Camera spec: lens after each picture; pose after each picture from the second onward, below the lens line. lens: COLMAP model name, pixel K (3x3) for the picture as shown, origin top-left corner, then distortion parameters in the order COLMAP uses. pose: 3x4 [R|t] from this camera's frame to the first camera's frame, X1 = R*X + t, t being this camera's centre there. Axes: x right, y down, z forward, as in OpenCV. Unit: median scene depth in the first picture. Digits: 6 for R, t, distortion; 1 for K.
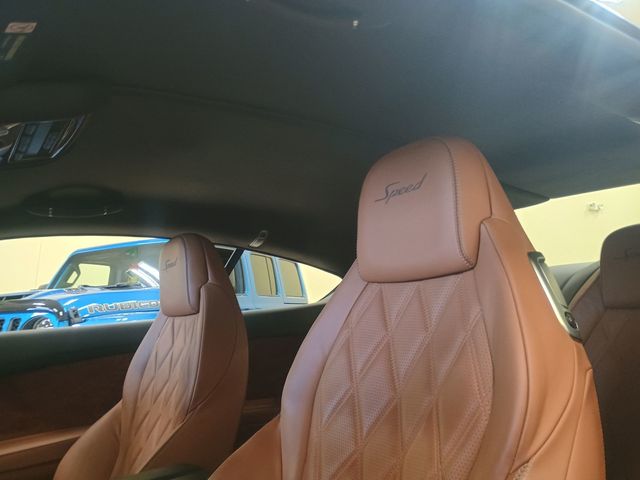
lens RADIAL K [[558.5, 0, 314.2], [0, 558.5, 241.0], [0, 0, 1]] dist [0.044788, -0.007120]
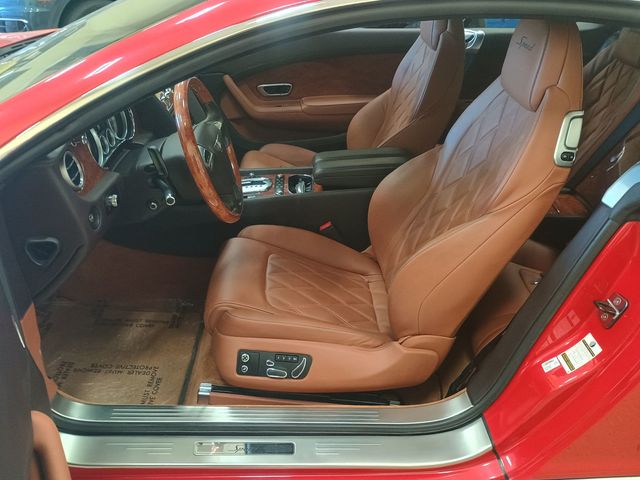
lens RADIAL K [[559.8, 0, 317.9], [0, 559.8, 237.6], [0, 0, 1]] dist [0.068993, -0.083020]
pose [[0.844919, 0.335925, -0.416253, 0.313896], [-0.012488, 0.790372, 0.612500, -0.391553], [0.534749, -0.512315, 0.671995, -0.417858]]
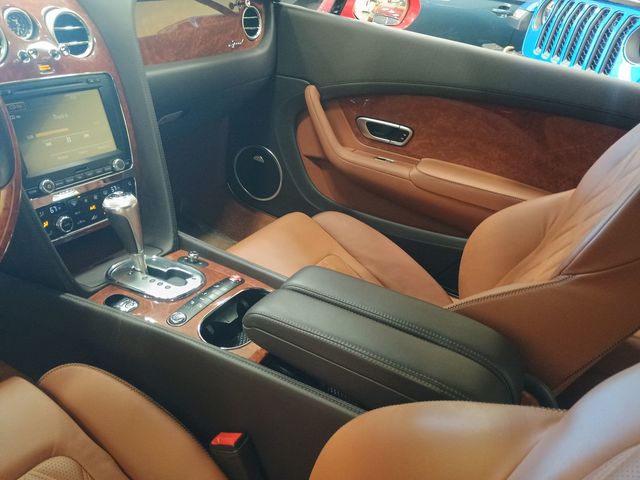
lens RADIAL K [[558.0, 0, 319.9], [0, 558.0, 236.0], [0, 0, 1]] dist [0.062082, -0.077073]
pose [[0.451395, 0.546722, -0.705222, 0.090005], [-0.086032, 0.813303, 0.575444, -0.090087], [0.888167, -0.199081, 0.414157, 0.409486]]
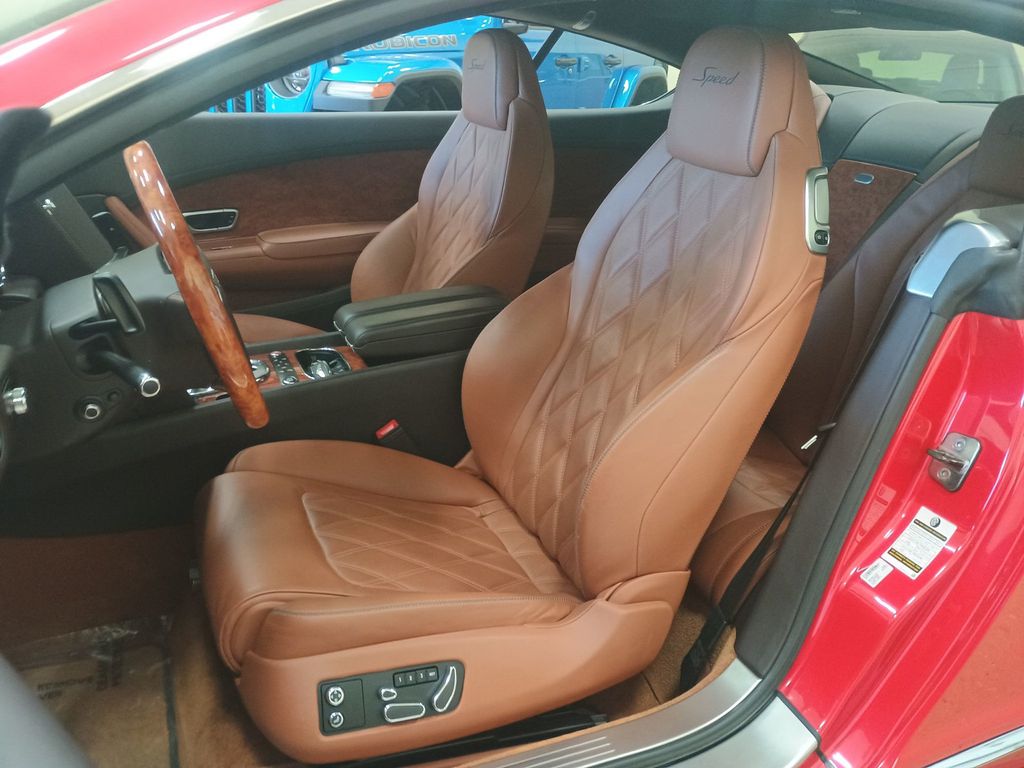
lens RADIAL K [[884.4, 0, 511.2], [0, 884.4, 365.4], [0, 0, 1]] dist [0.074211, -0.083470]
pose [[0.978222, 0.162936, -0.128586, 0.052183], [-0.082923, 0.874698, 0.477523, -0.231564], [0.190280, -0.456460, 0.869159, -0.434740]]
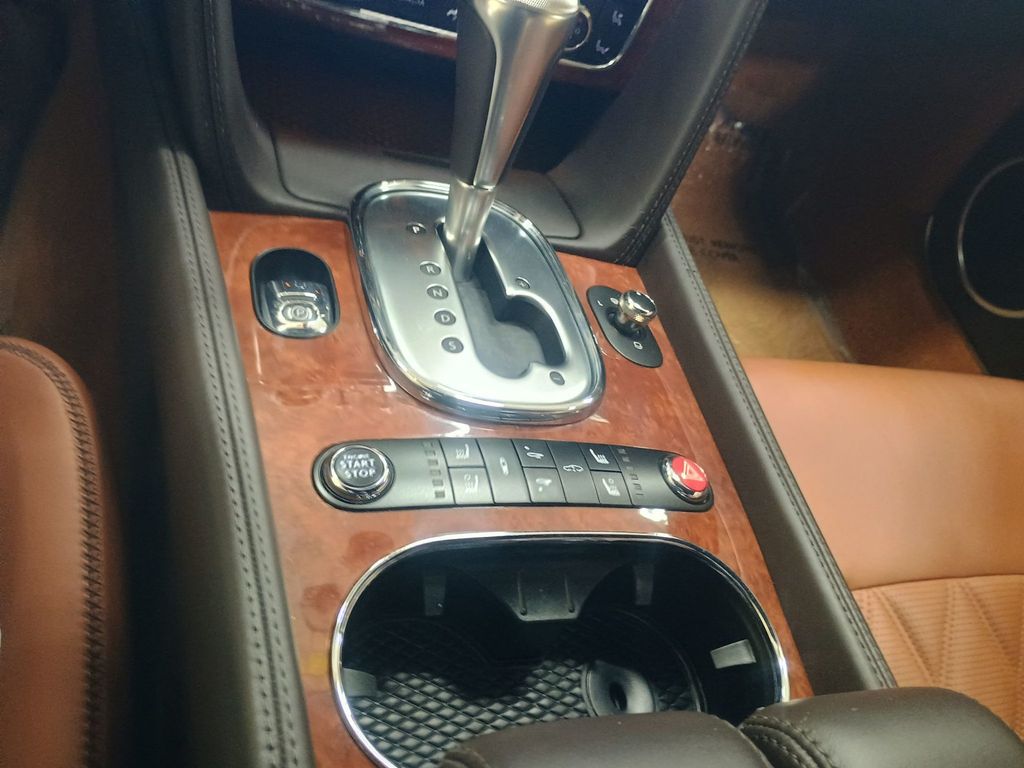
lens RADIAL K [[893.5, 0, 502.7], [0, 893.5, 385.6], [0, 0, 1]] dist [0.044788, -0.007120]
pose [[-0.350795, 0.677027, -0.646975, -0.248796], [-0.224014, 0.610152, 0.759955, 0.152973], [0.909264, 0.411520, -0.062375, 0.552147]]
